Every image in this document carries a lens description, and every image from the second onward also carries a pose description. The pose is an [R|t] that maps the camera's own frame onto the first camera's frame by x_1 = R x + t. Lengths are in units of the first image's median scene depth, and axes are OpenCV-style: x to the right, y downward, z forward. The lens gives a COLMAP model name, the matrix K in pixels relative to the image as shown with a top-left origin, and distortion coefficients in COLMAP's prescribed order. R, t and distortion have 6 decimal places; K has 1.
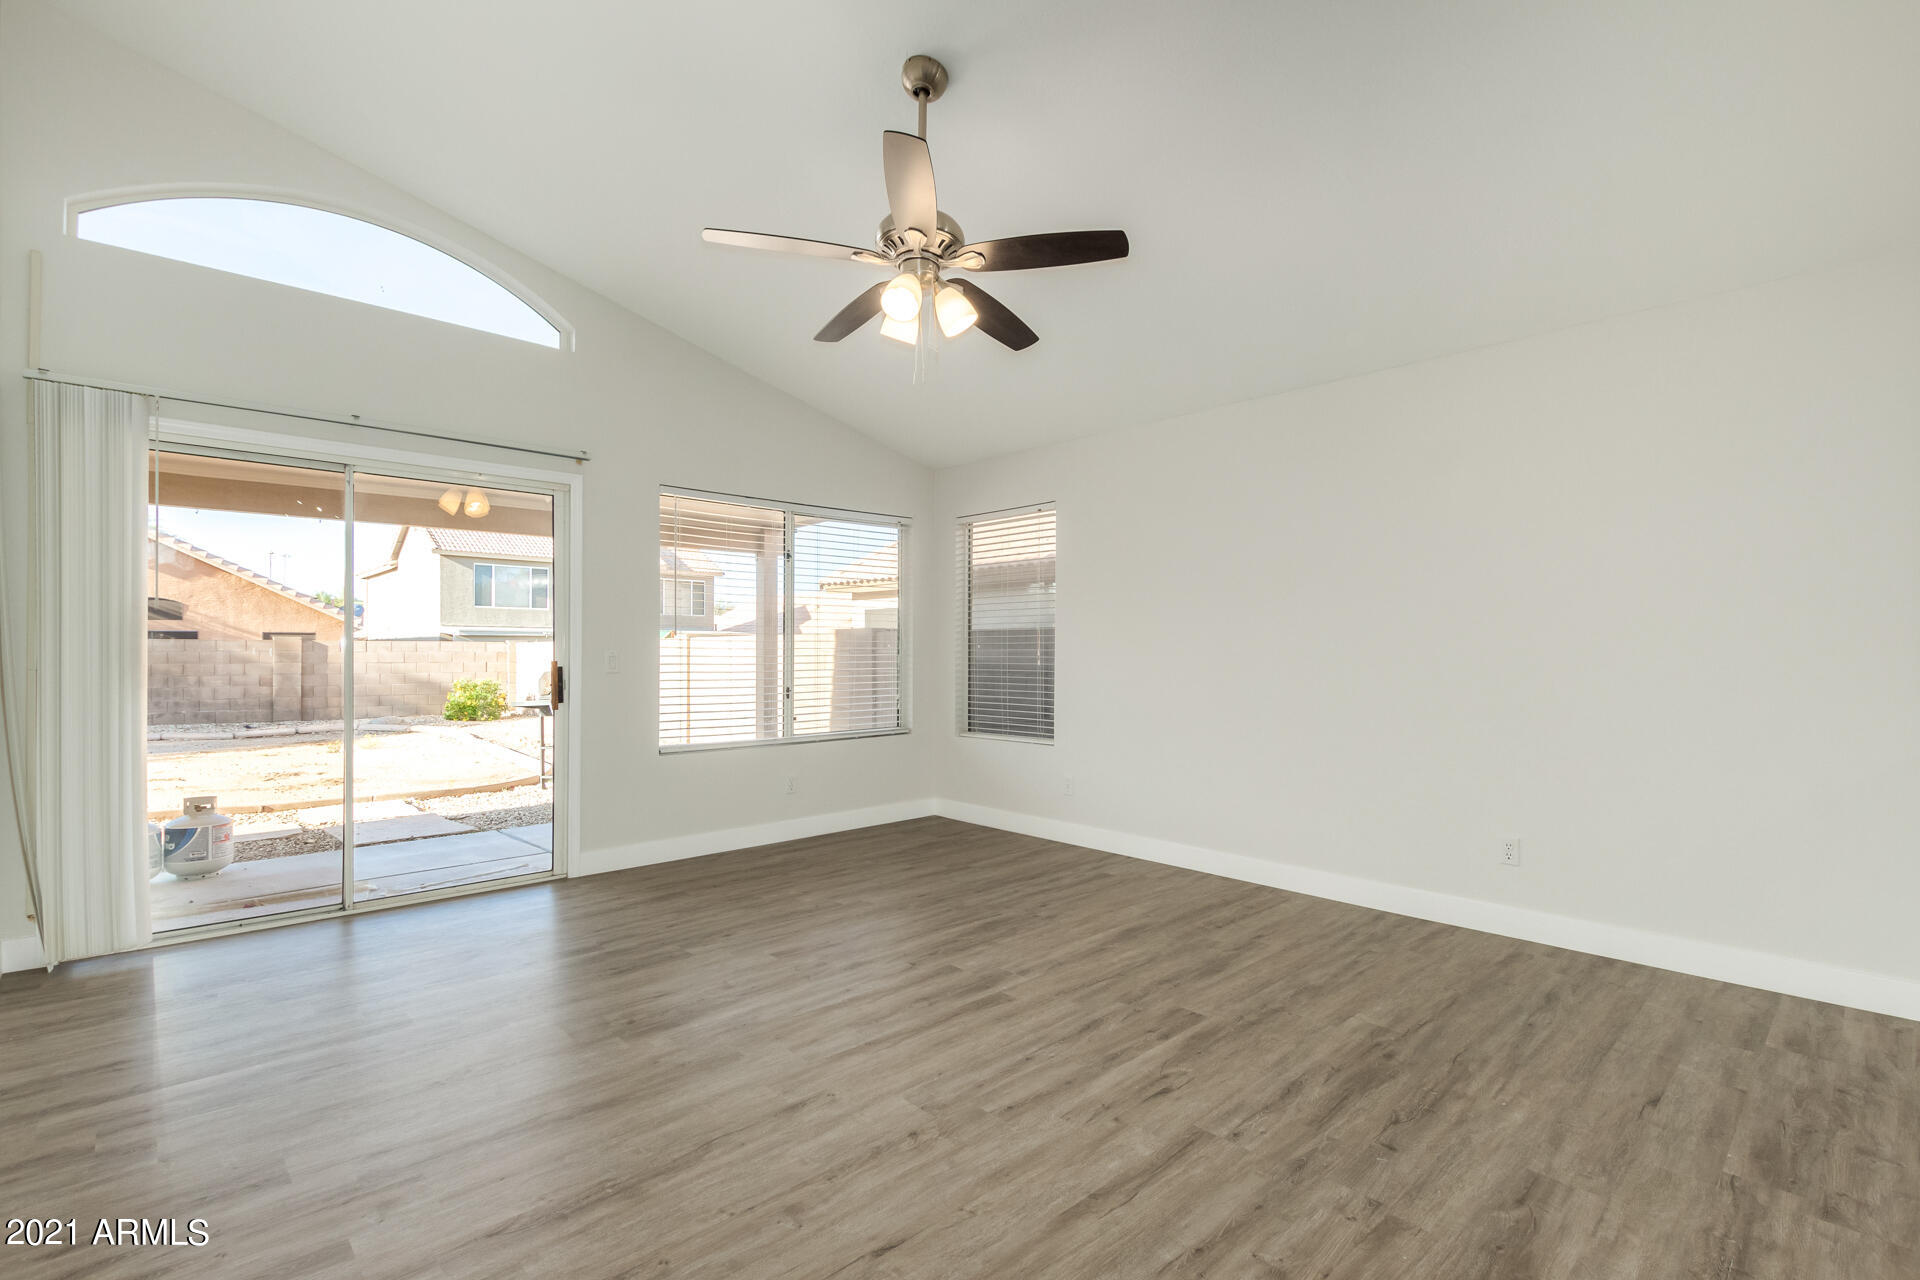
lens RADIAL K [[872.0, 0, 966.8], [0, 872.0, 648.5], [0, 0, 1]] dist [0.000141, 0.000150]
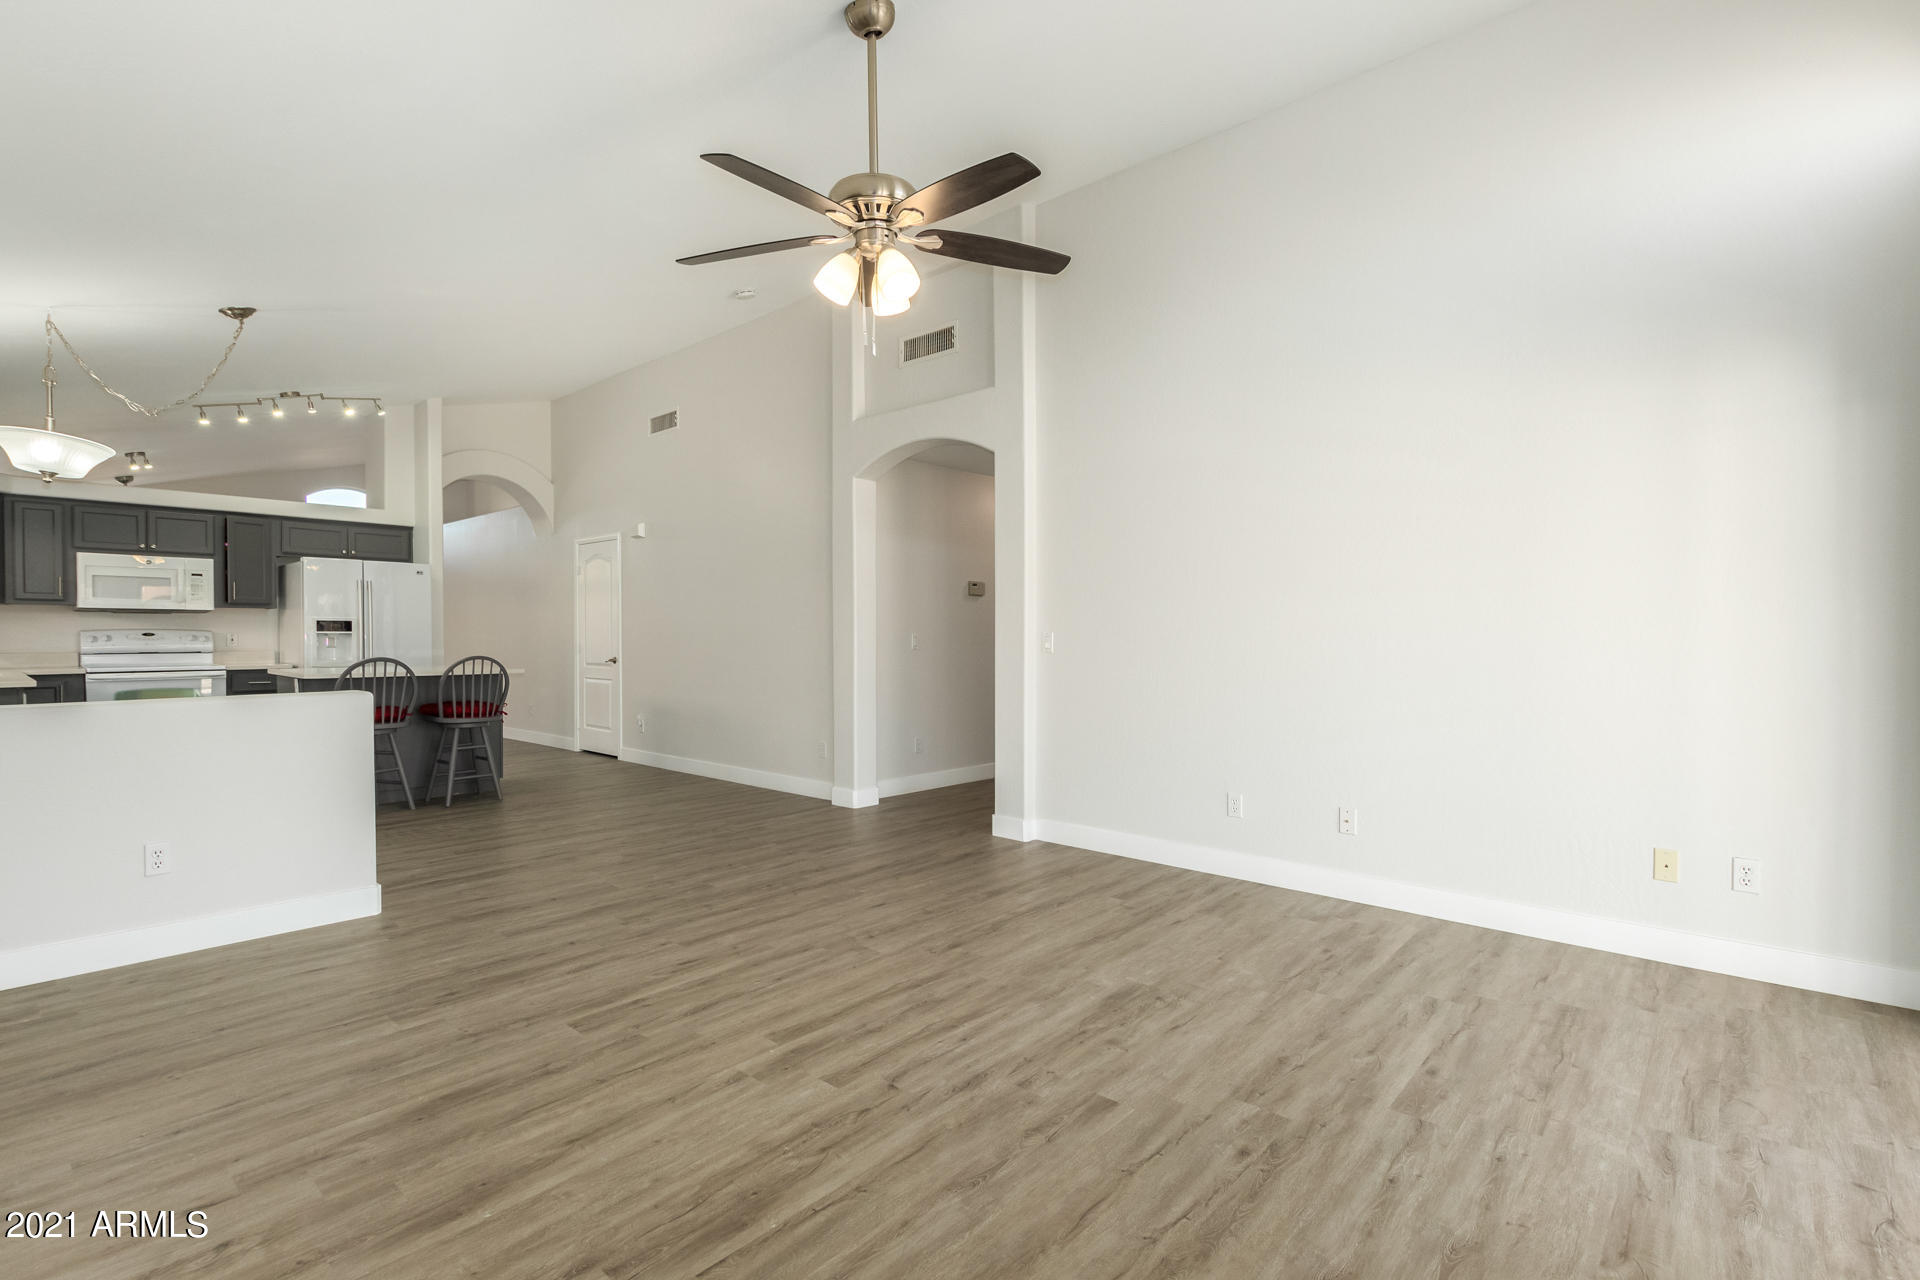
lens RADIAL K [[907.6, 0, 960.7], [0, 907.6, 660.0], [0, 0, 1]] dist [0.001959, 0.000161]
pose [[-0.996692, -0.001294, -0.081256, -0.068519], [-0.002934, 0.999794, 0.020064, 0.012443], [0.081213, 0.020236, -0.996491, 2.064085]]
